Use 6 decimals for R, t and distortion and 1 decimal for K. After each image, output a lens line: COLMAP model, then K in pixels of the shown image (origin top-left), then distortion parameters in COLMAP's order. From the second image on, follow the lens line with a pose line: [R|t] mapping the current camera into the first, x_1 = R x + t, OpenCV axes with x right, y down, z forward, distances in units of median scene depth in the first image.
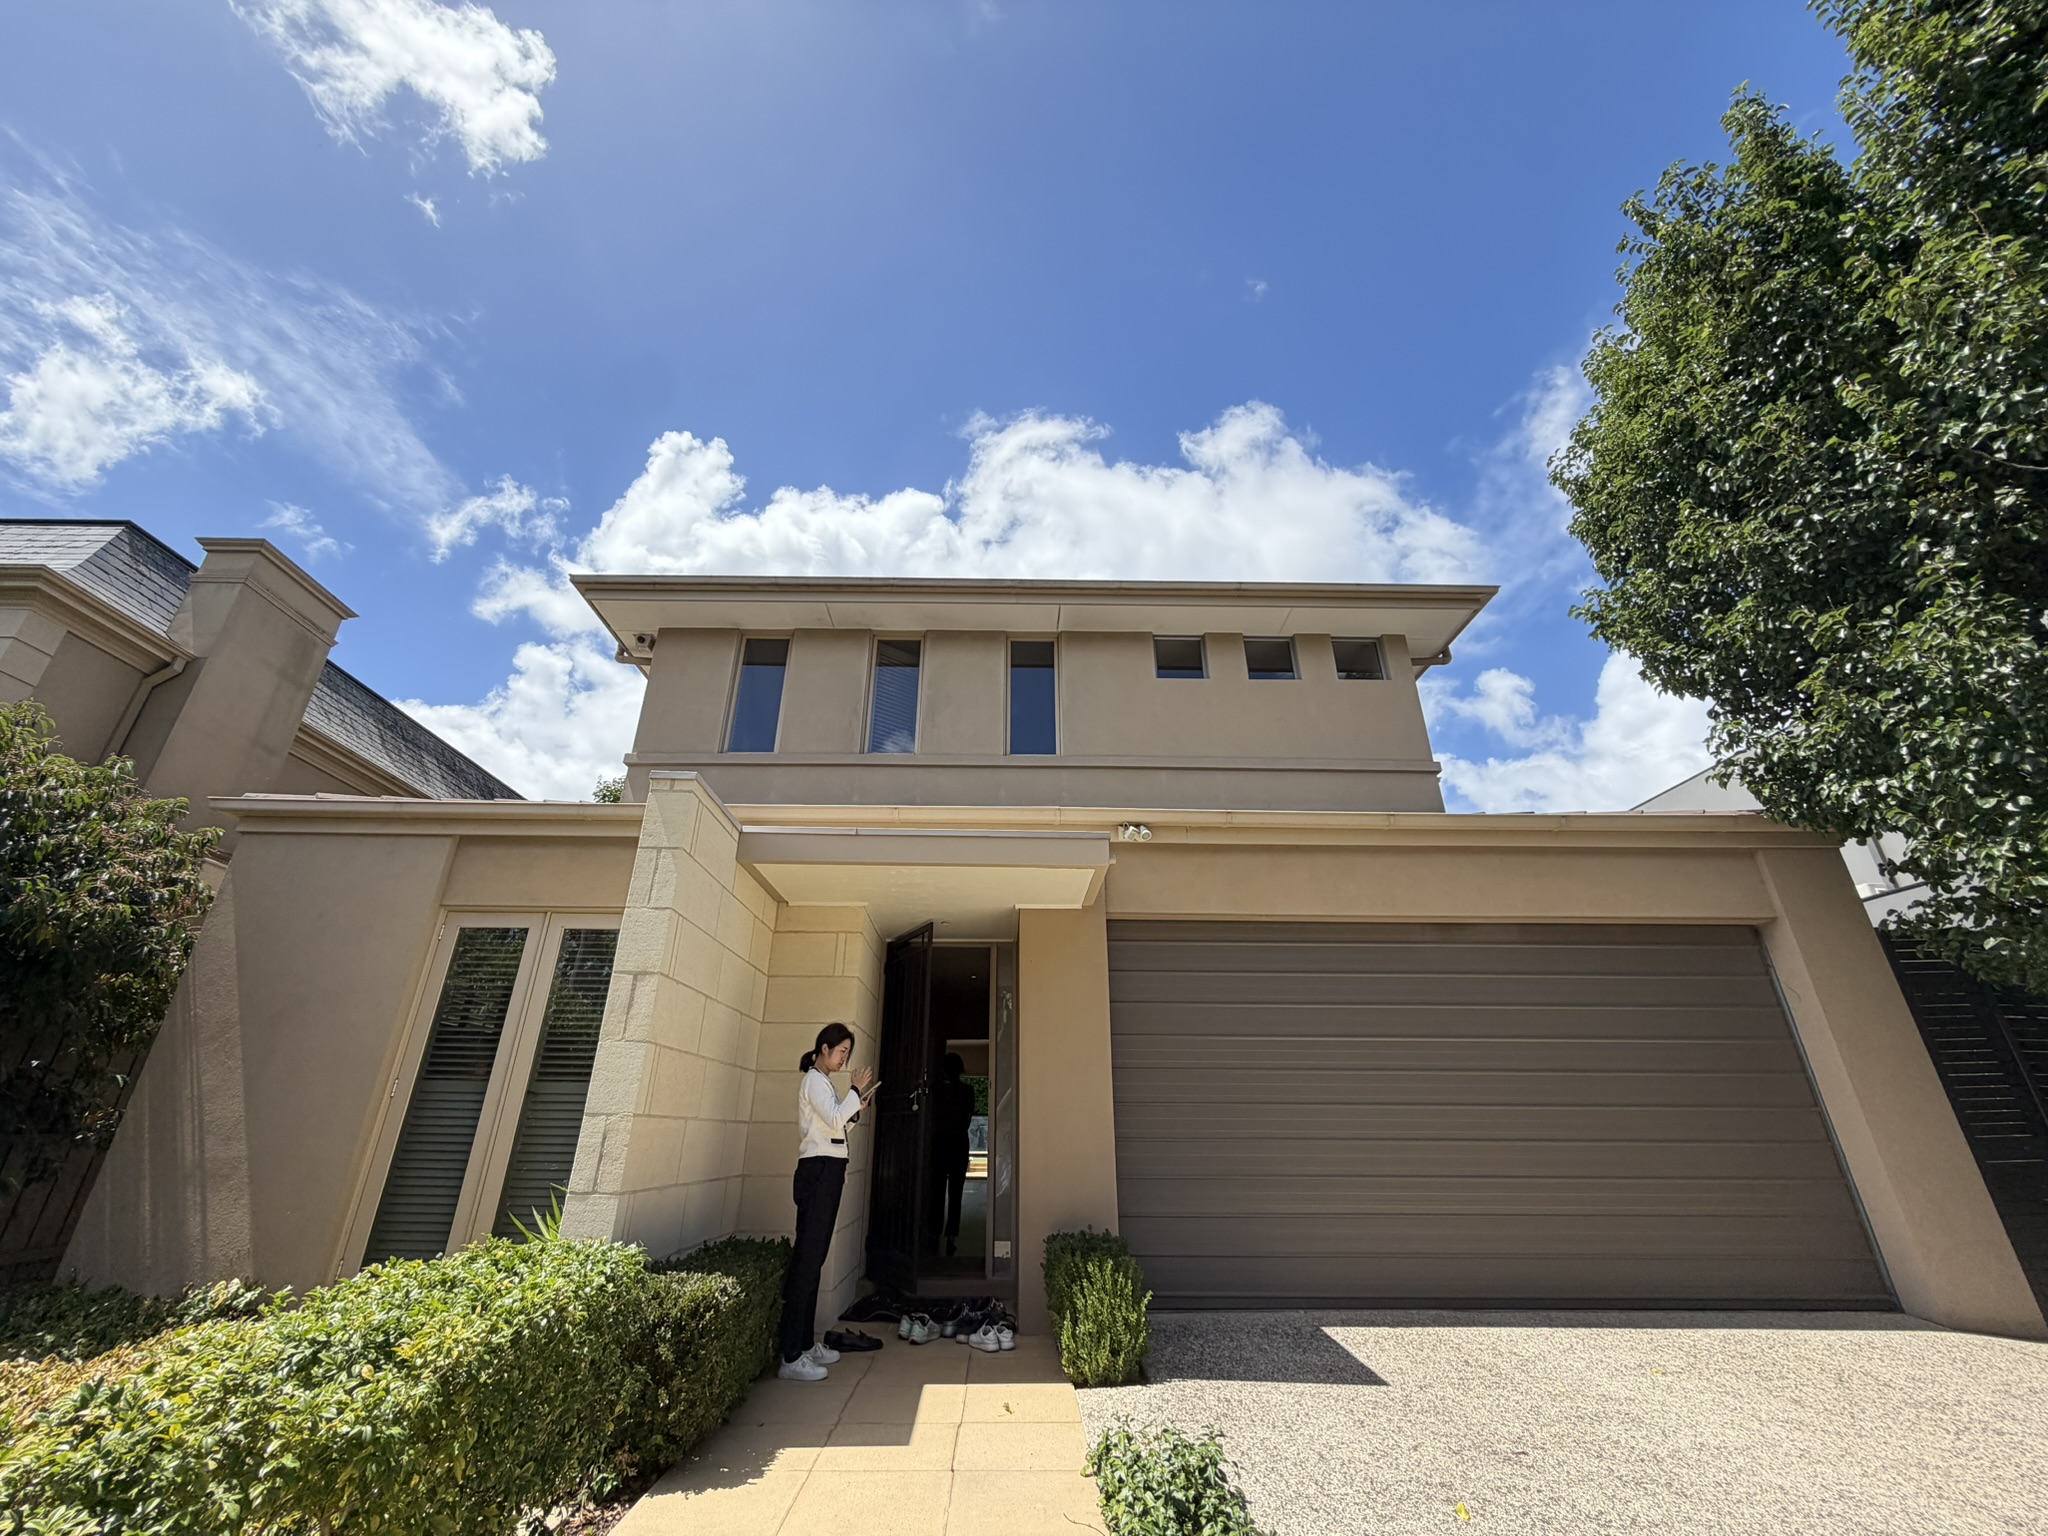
lens RADIAL K [[808.2, 0, 1024.7], [0, 808.2, 763.0], [0, 0, 1]] dist [-0.005821, -0.000433]
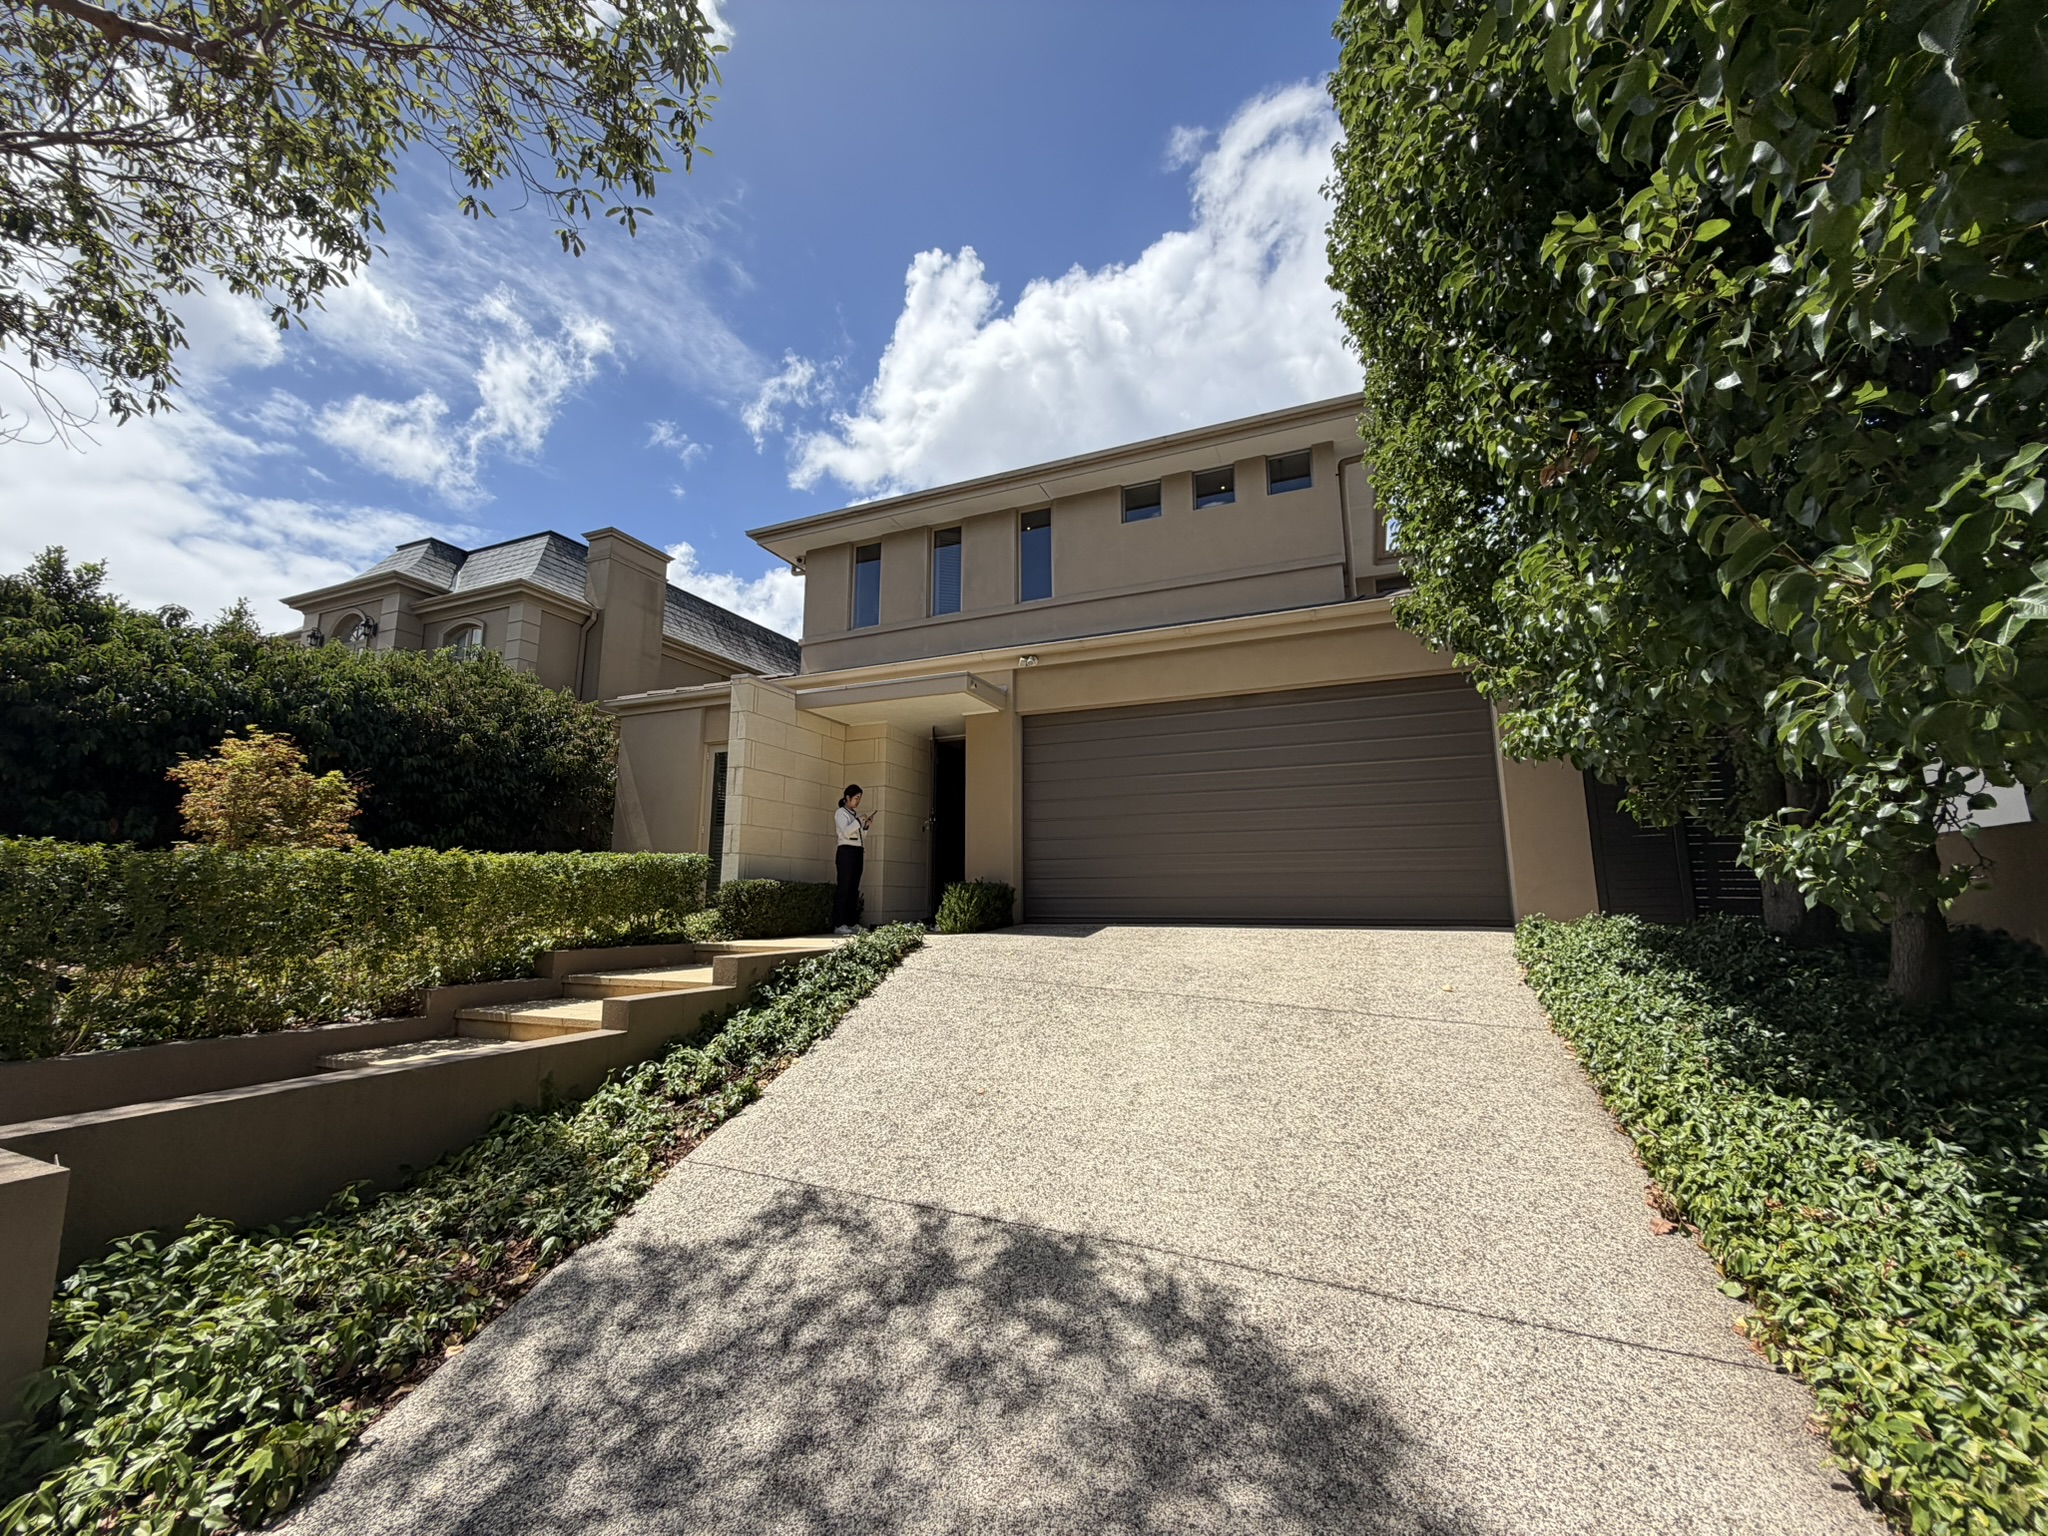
lens RADIAL K [[814.6, 0, 1014.6], [0, 814.6, 765.1], [0, 0, 1]] dist [0.000643, 0.000134]
pose [[0.910015, -0.072964, -0.408104, 0.430301], [0.173973, 0.960731, 0.216168, -0.038237], [0.376305, -0.267716, 0.886974, -0.273049]]
